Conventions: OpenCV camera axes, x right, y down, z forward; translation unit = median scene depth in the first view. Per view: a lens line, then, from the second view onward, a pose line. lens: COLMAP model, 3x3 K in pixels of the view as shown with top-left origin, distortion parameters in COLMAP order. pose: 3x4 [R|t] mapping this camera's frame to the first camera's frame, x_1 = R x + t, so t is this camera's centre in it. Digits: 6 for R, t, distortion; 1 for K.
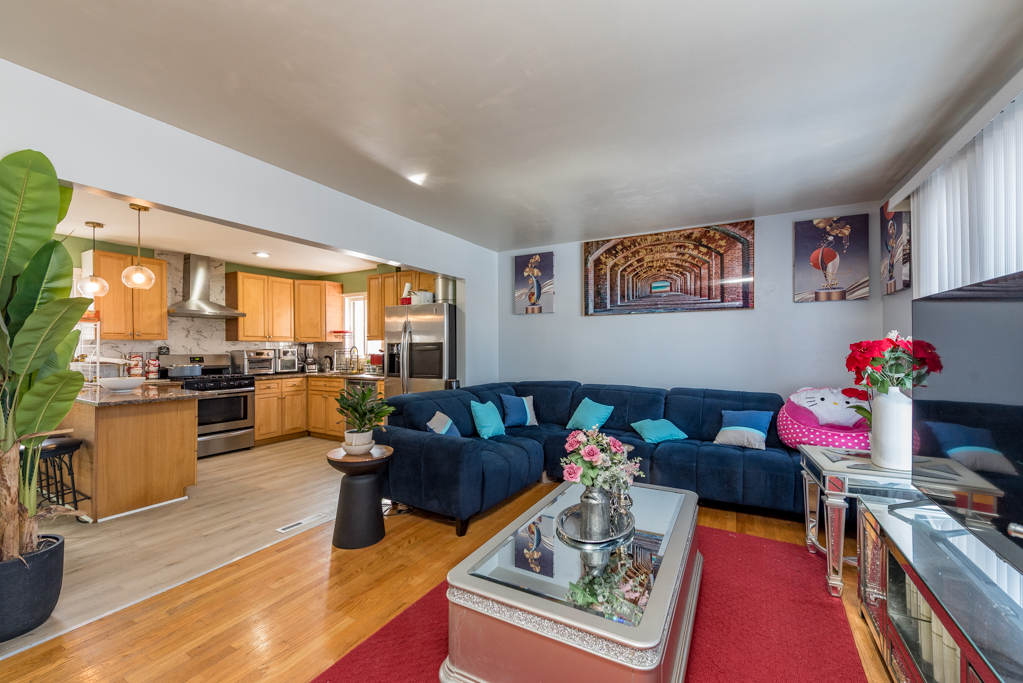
lens RADIAL K [[421.0, 0, 525.4], [0, 421.0, 345.6], [0, 0, 1]] dist [0.006828, -0.001583]
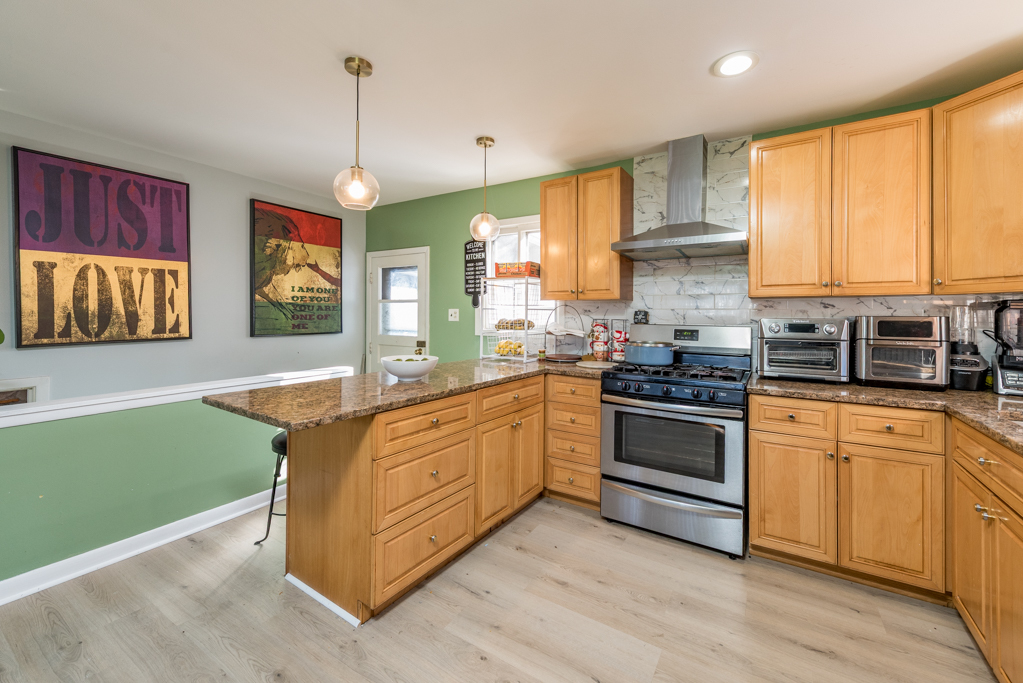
lens RADIAL K [[406.9, 0, 519.6], [0, 406.9, 313.4], [0, 0, 1]] dist [0.008652, -0.003488]
pose [[-0.043390, -0.000844, -0.999058, -0.281458], [-0.002323, 0.999997, -0.000744, 0.008145], [0.999055, 0.002289, -0.043392, 0.931105]]
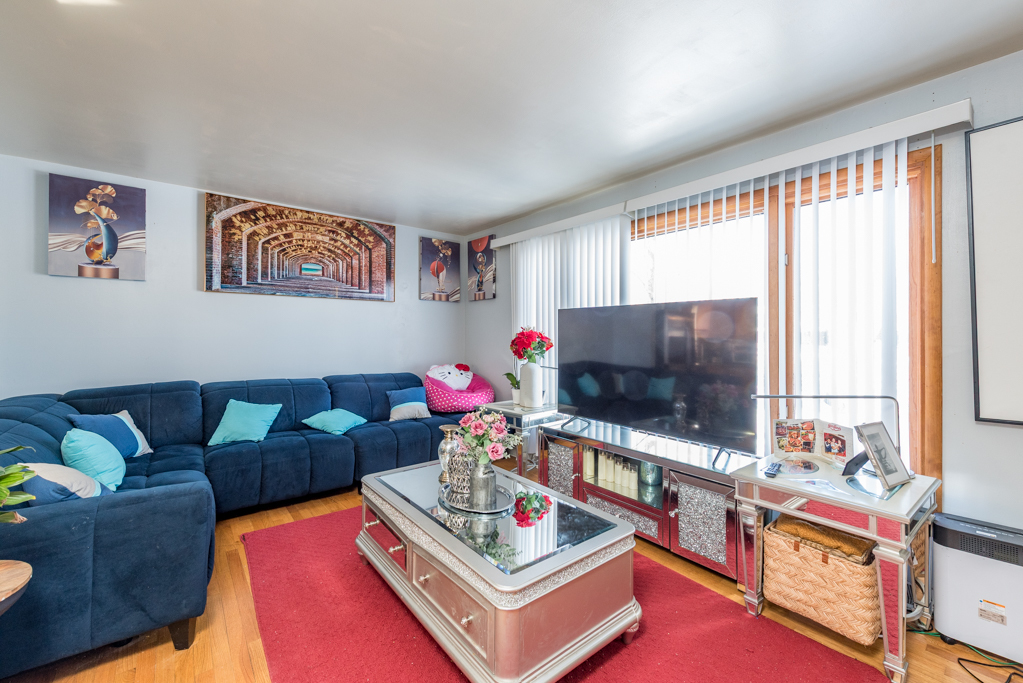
lens RADIAL K [[421.0, 0, 500.0], [0, 421.0, 333.9], [0, 0, 1]] dist [0.006828, -0.001583]
pose [[0.375700, 0.007864, 0.926708, -0.355083], [-0.008213, 0.999953, -0.005156, 0.004198], [-0.926705, -0.005674, 0.375747, 0.239100]]
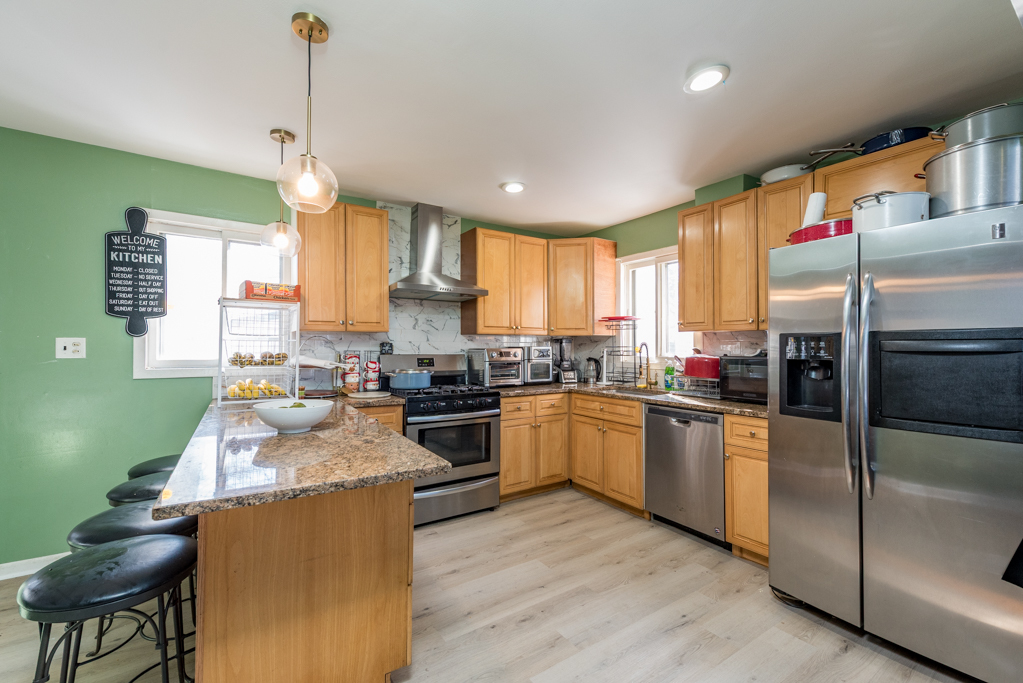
lens RADIAL K [[421.0, 0, 521.1], [0, 421.0, 340.9], [0, 0, 1]] dist [0.006828, -0.001583]
pose [[0.893774, -0.002322, -0.448512, -0.392778], [-0.001976, 0.999957, -0.009115, 0.006258], [0.448514, 0.009033, 0.893730, 0.538524]]
